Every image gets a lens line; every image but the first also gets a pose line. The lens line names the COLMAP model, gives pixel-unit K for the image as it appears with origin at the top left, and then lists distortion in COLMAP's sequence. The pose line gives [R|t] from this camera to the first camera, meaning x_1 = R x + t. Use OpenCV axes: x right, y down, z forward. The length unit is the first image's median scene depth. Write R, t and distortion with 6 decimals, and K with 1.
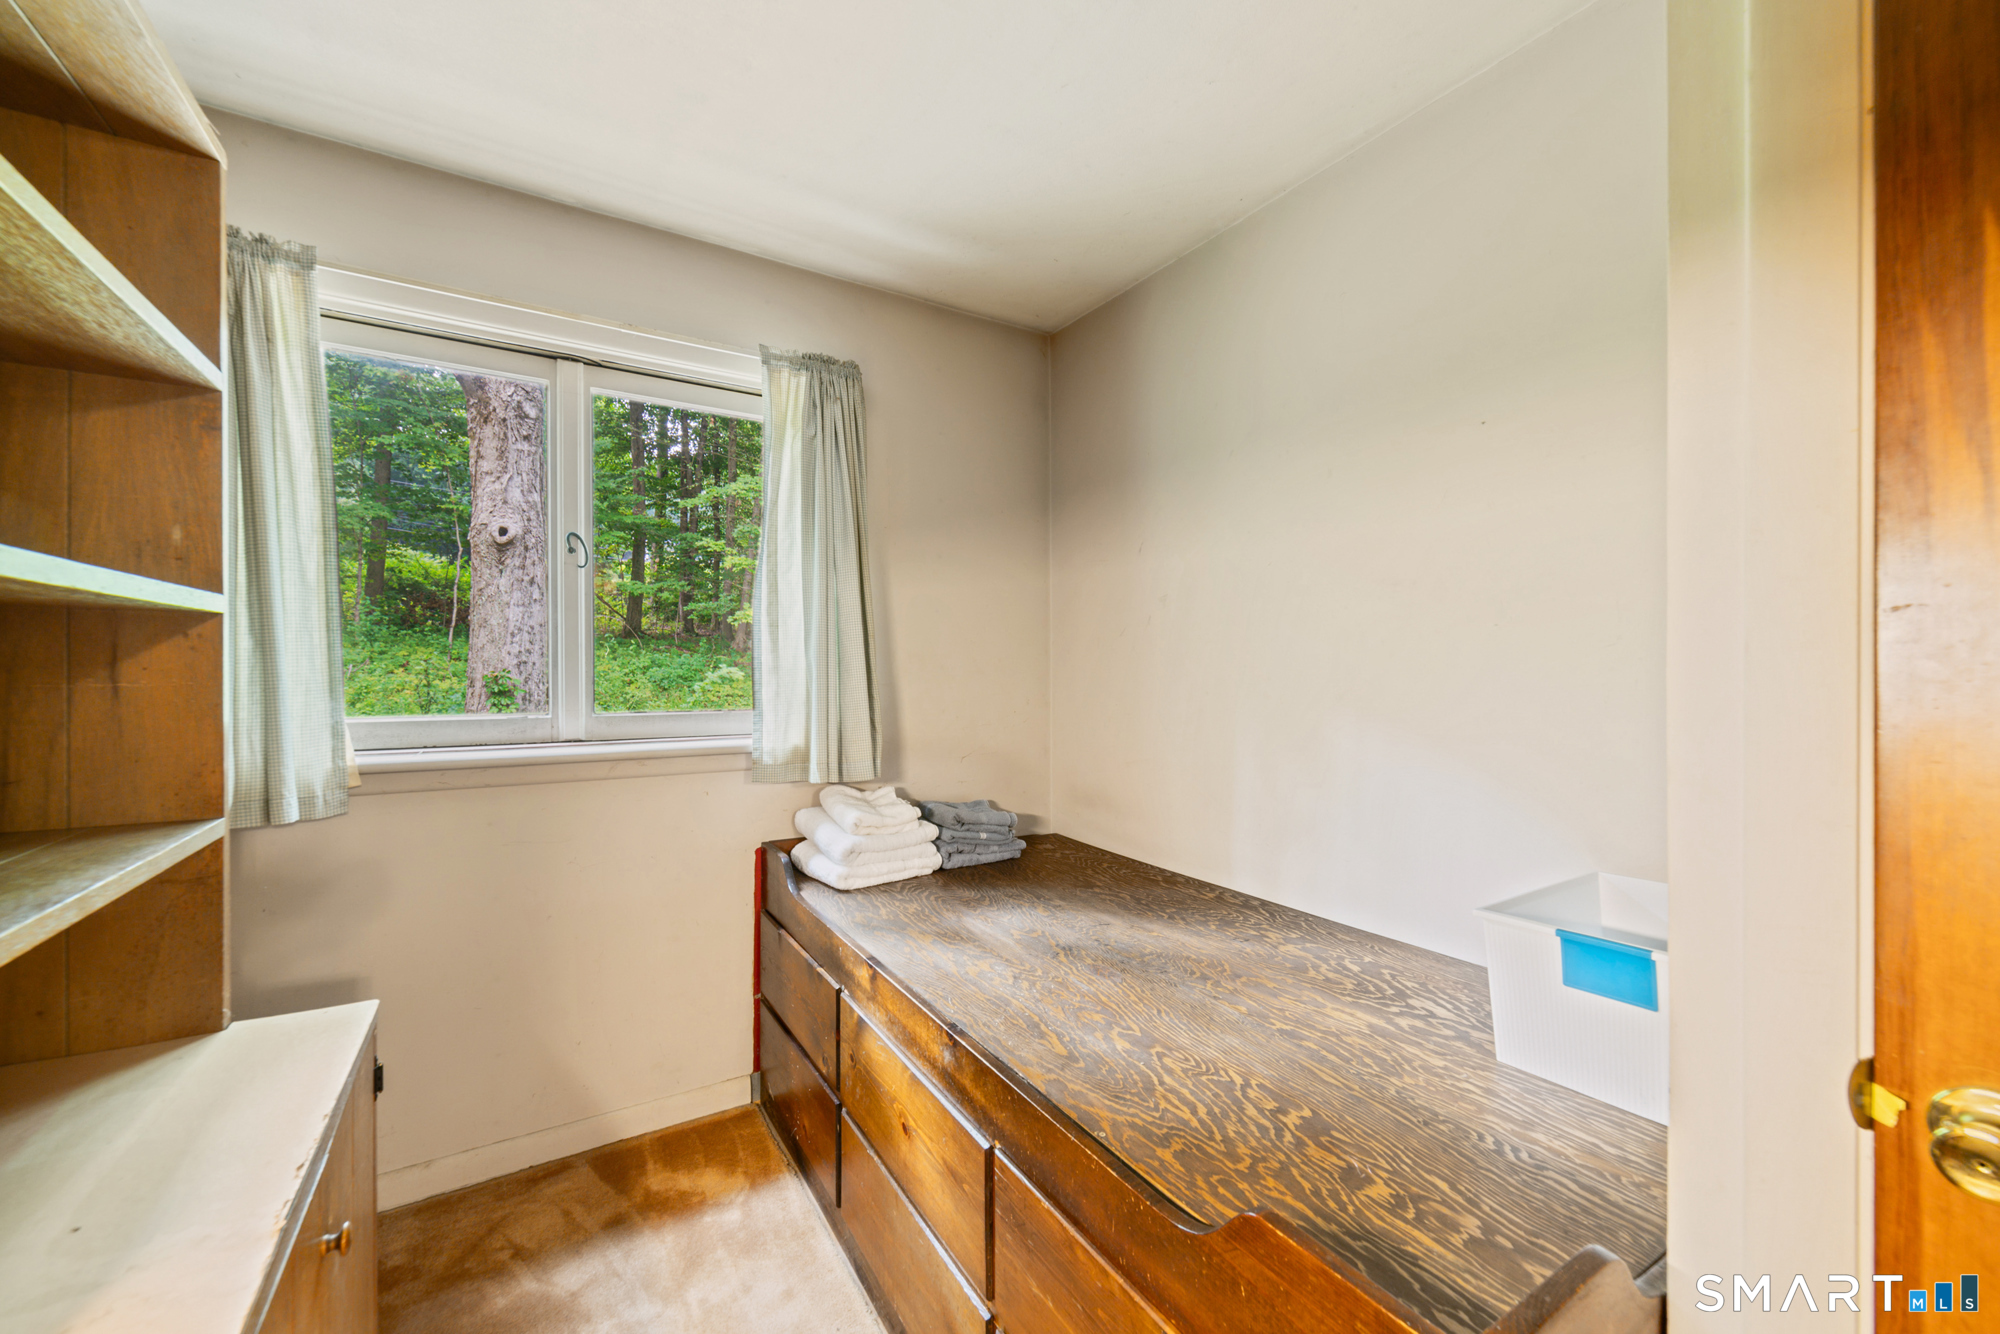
lens RADIAL K [[789.6, 0, 998.0], [0, 789.6, 673.5], [0, 0, 1]] dist [-0.001618, 0.000920]
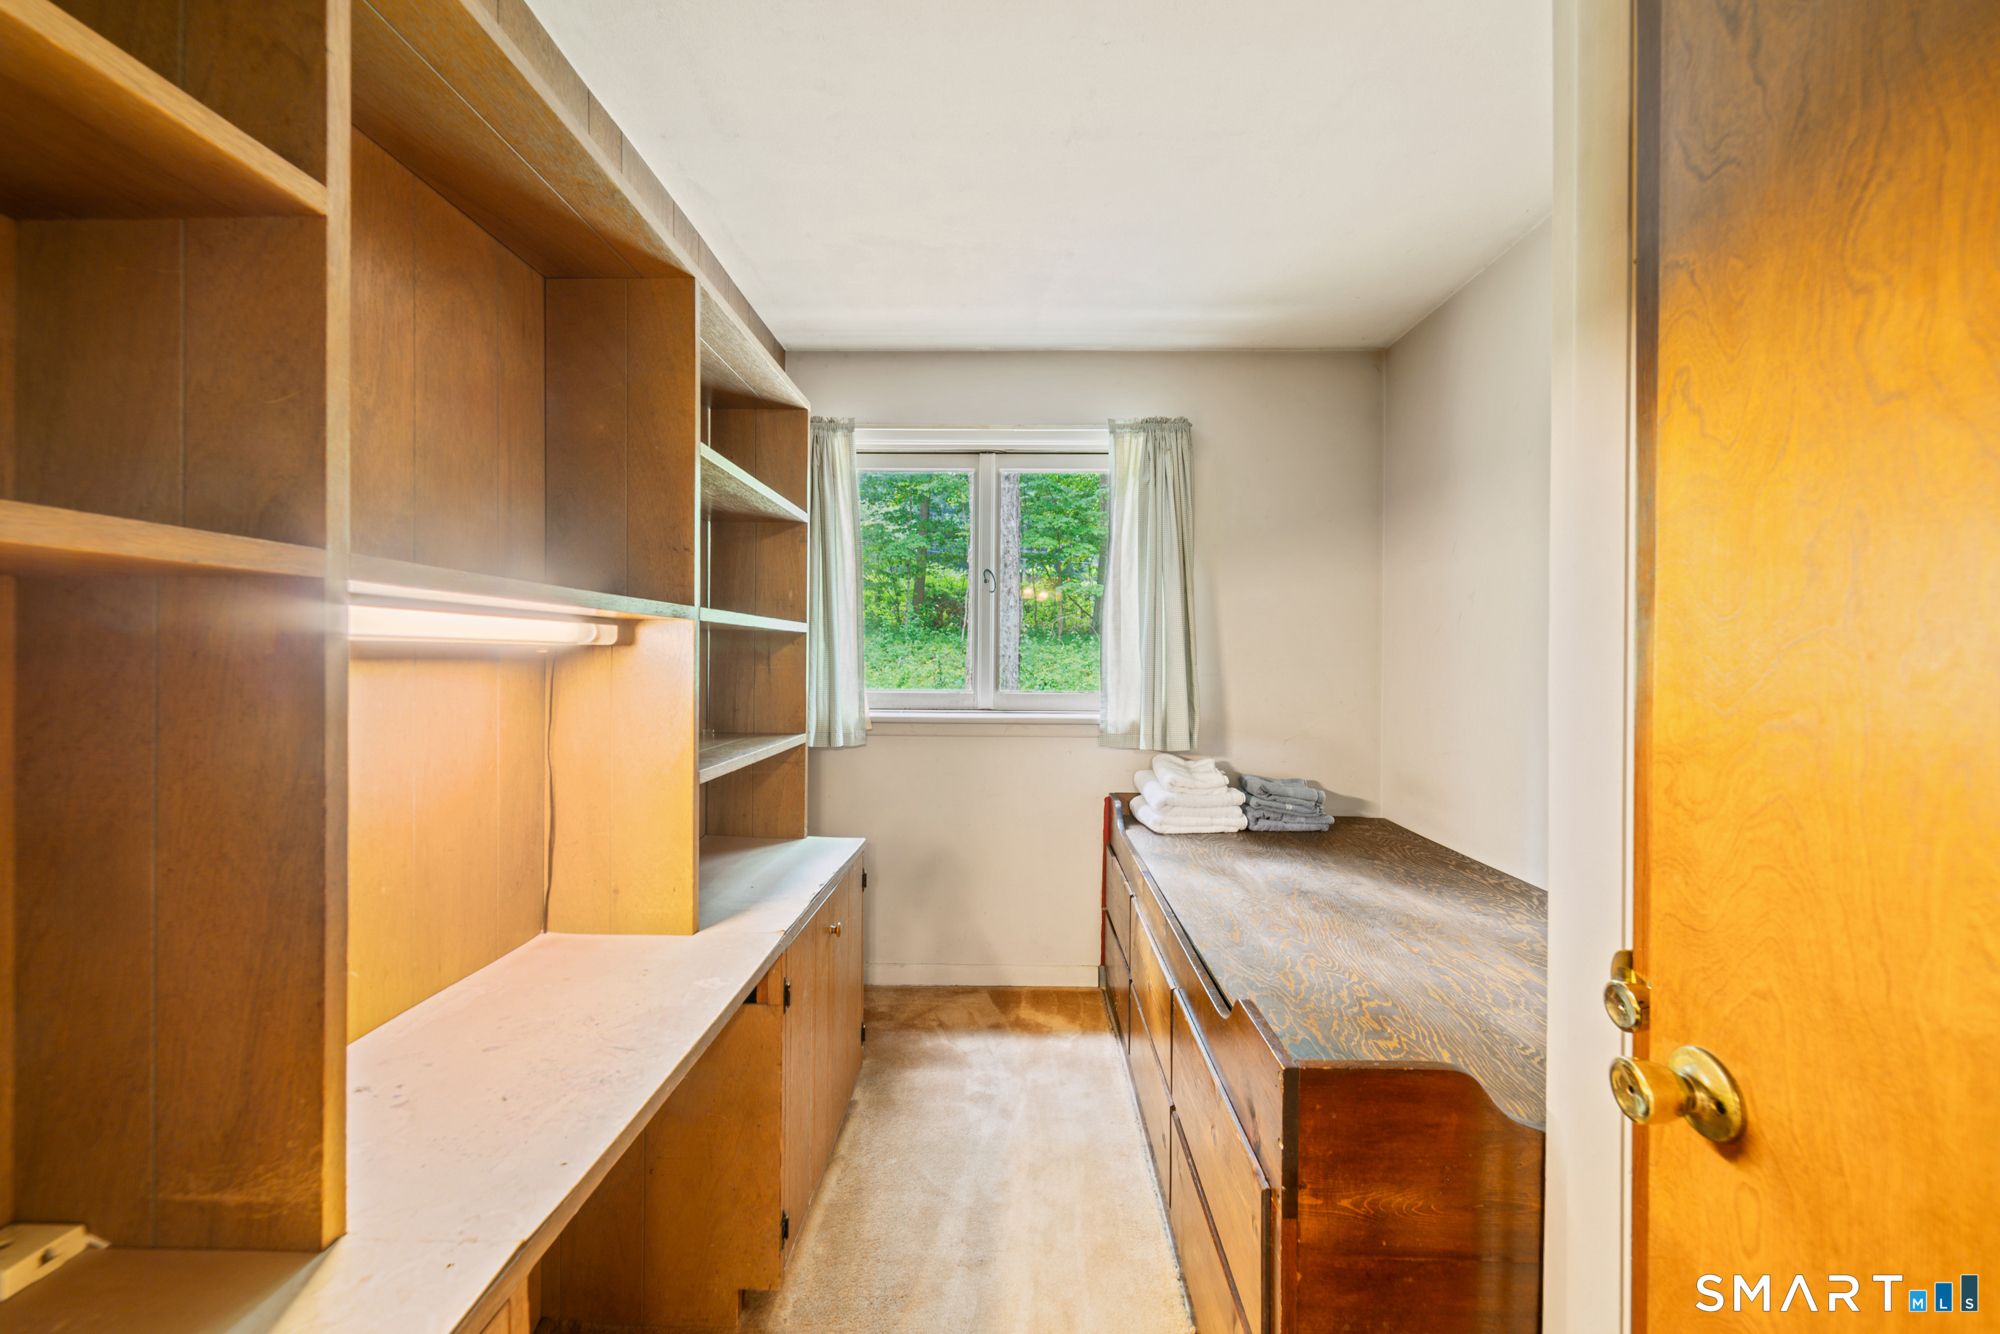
lens RADIAL K [[789.6, 0, 1003.4], [0, 789.6, 660.2], [0, 0, 1]] dist [-0.001618, 0.000920]
pose [[0.841937, 0.004915, -0.539554, 0.301056], [-0.009156, 0.999945, -0.005179, -0.000145], [0.539499, 0.009300, 0.841935, -0.242103]]
